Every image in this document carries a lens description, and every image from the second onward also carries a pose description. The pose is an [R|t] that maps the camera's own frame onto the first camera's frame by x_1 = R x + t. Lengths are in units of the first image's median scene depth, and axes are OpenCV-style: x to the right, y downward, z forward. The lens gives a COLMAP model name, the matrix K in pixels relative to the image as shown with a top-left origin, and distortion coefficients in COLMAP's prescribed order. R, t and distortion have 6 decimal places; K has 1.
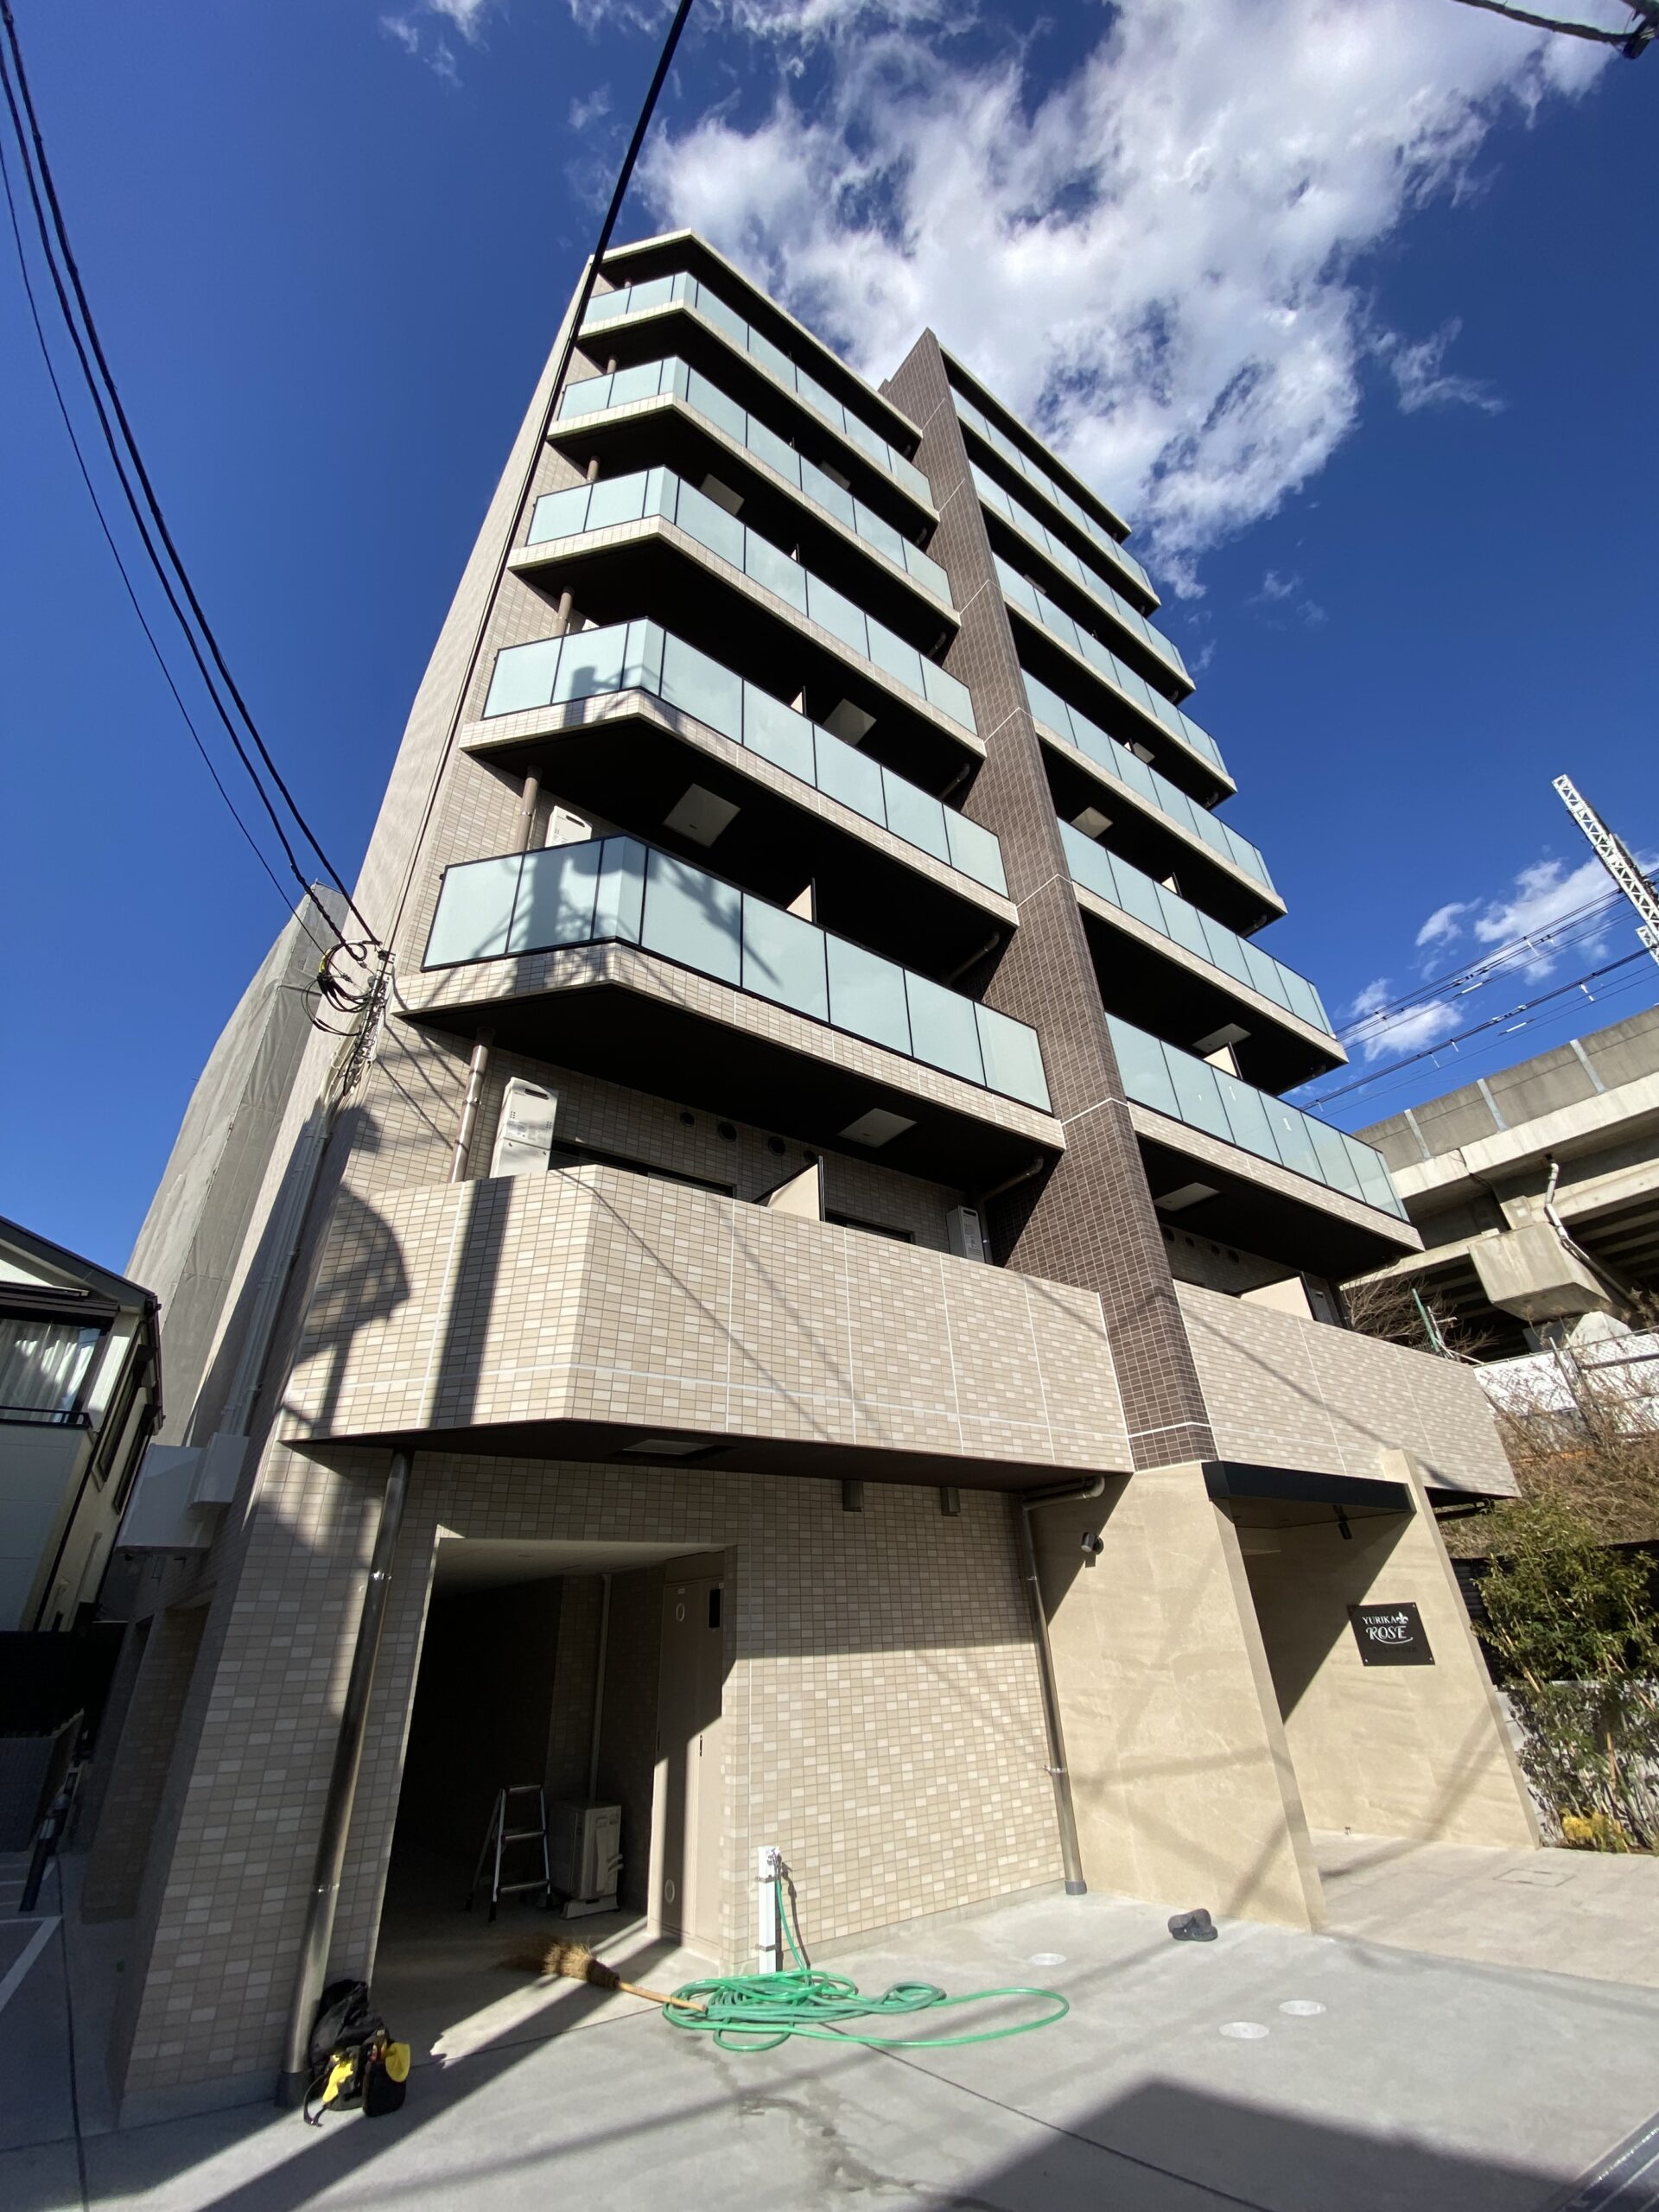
lens RADIAL K [[896.7, 0, 819.4], [0, 896.7, 1104.1], [0, 0, 1]] dist [-0.018418, -0.001167]
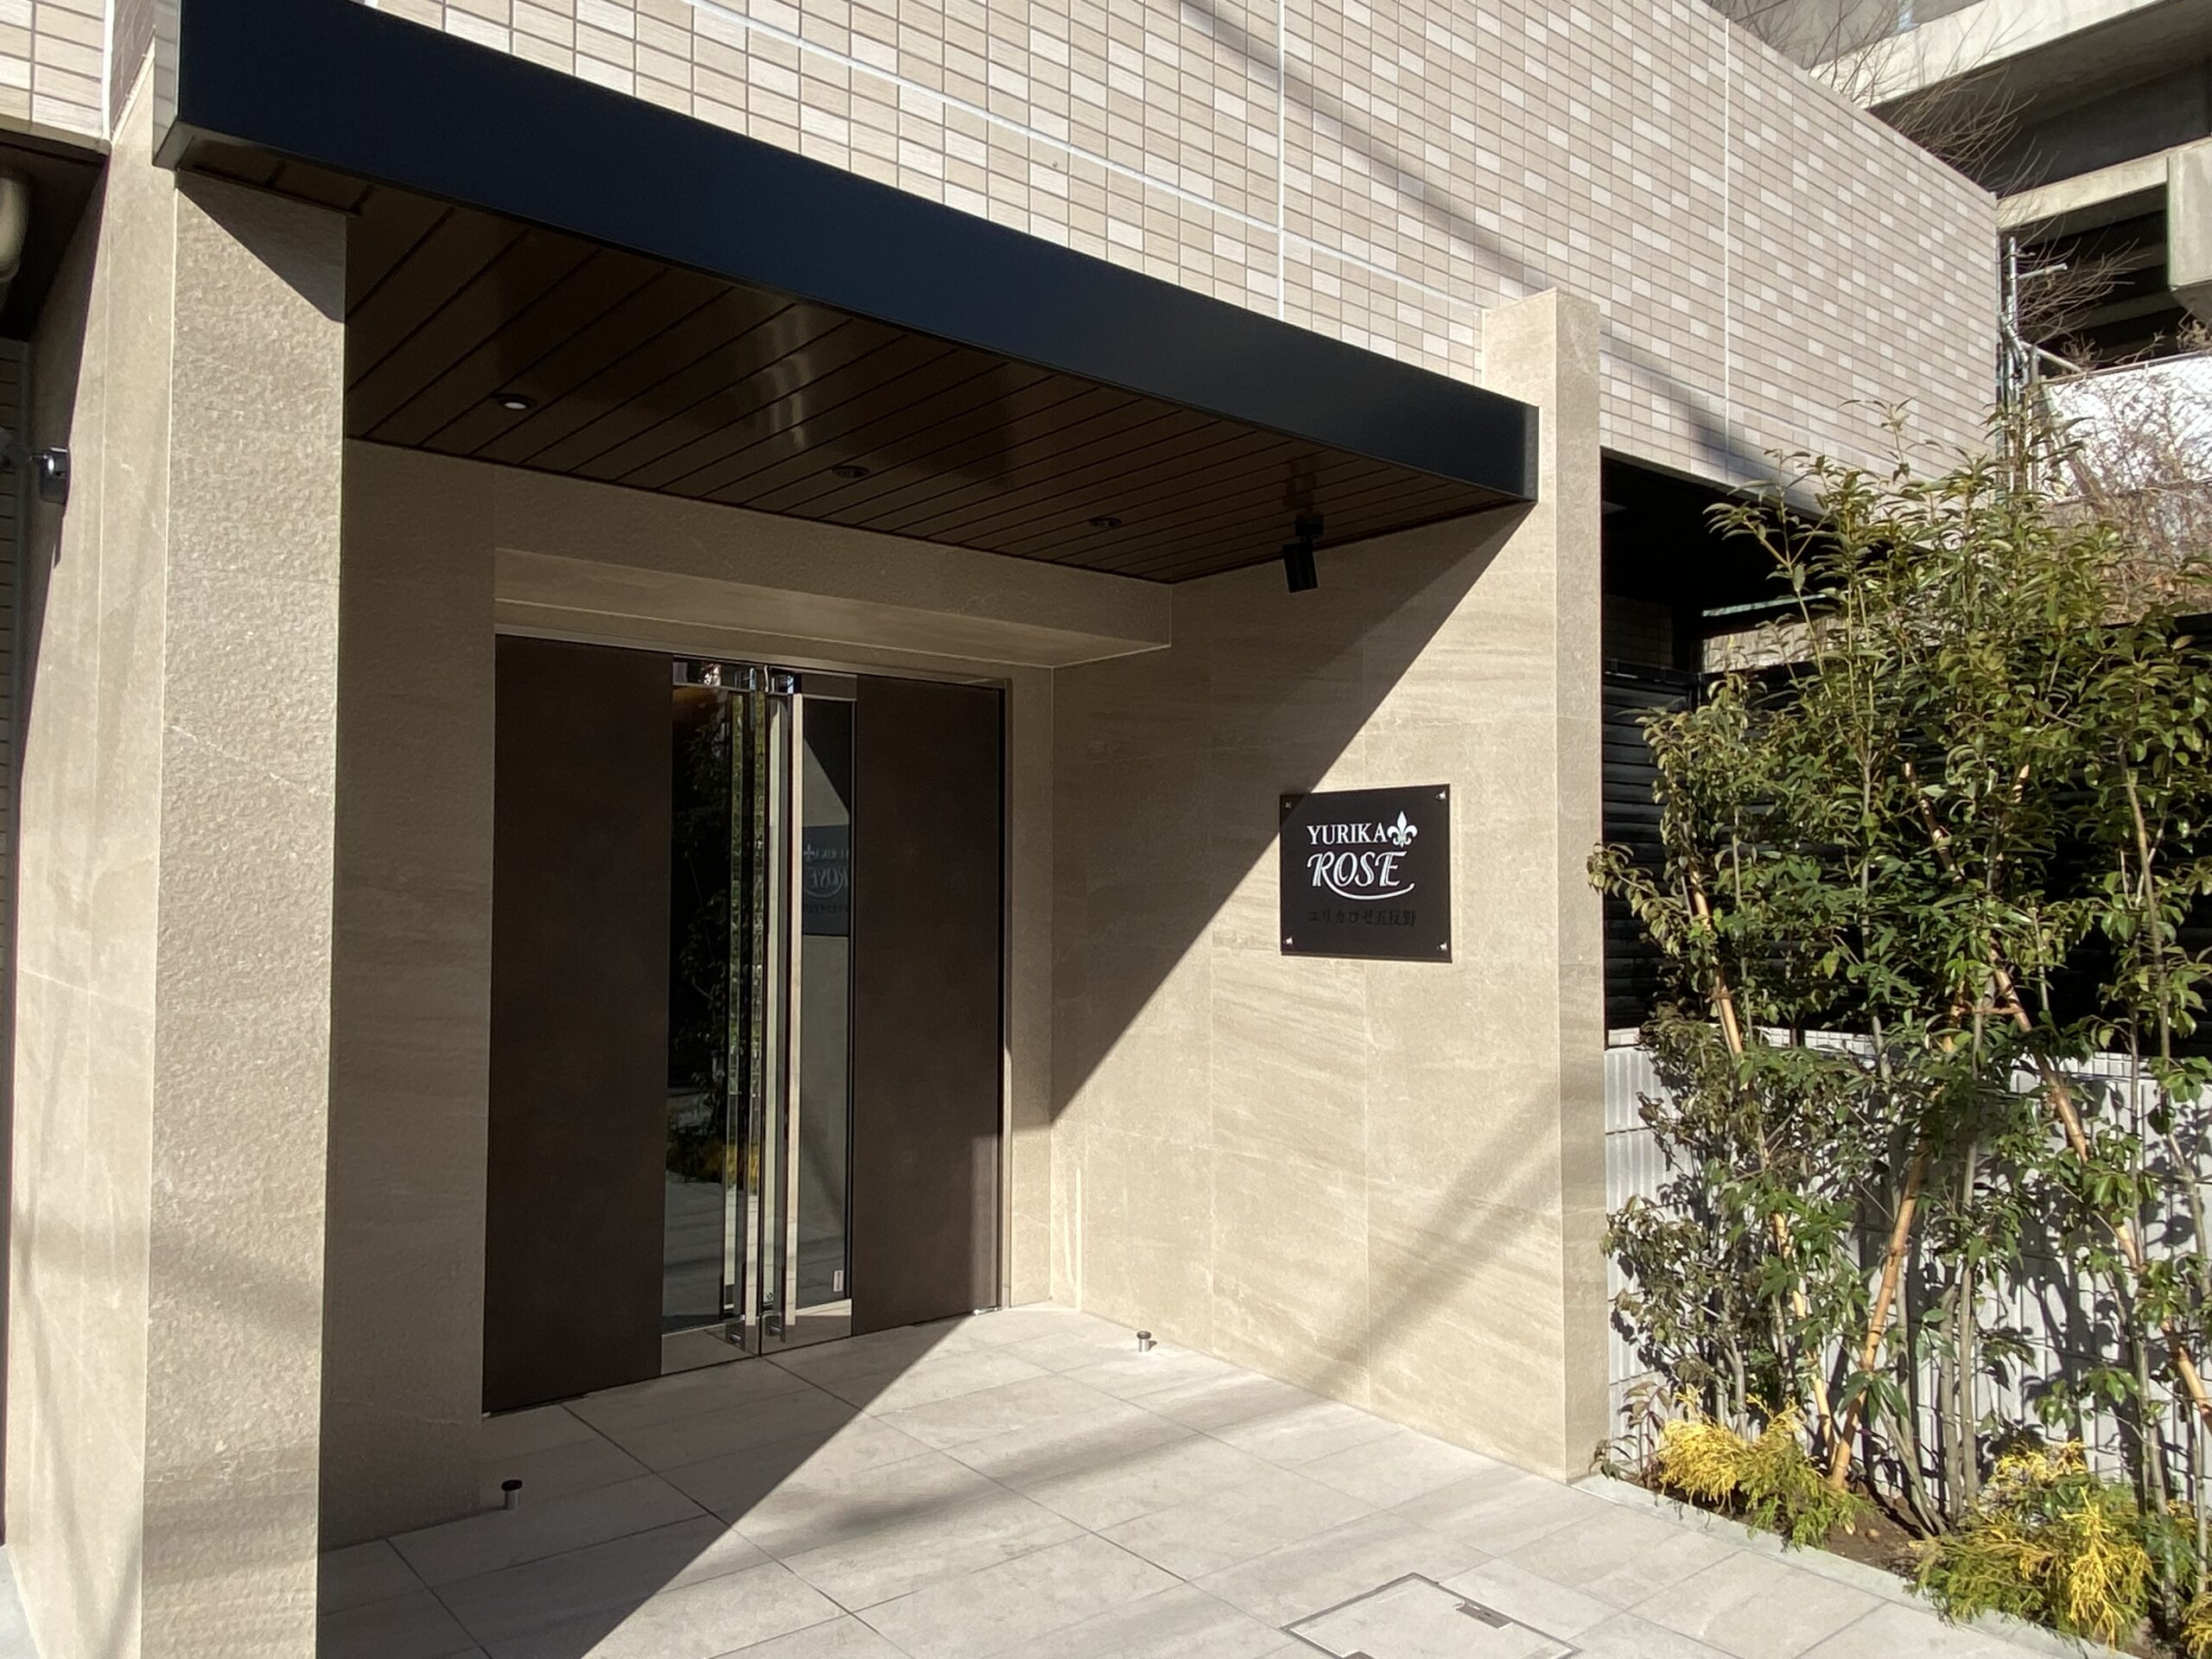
lens RADIAL K [[1531.4, 0, 1106.7], [0, 1531.4, 830.2], [0, 0, 1]] dist [0.093589, 0.000135]
pose [[0.996603, 0.037902, 0.073114, 0.544796], [-0.068592, 0.873359, 0.482222, 0.346432], [-0.045578, -0.485599, 0.872992, 0.561424]]
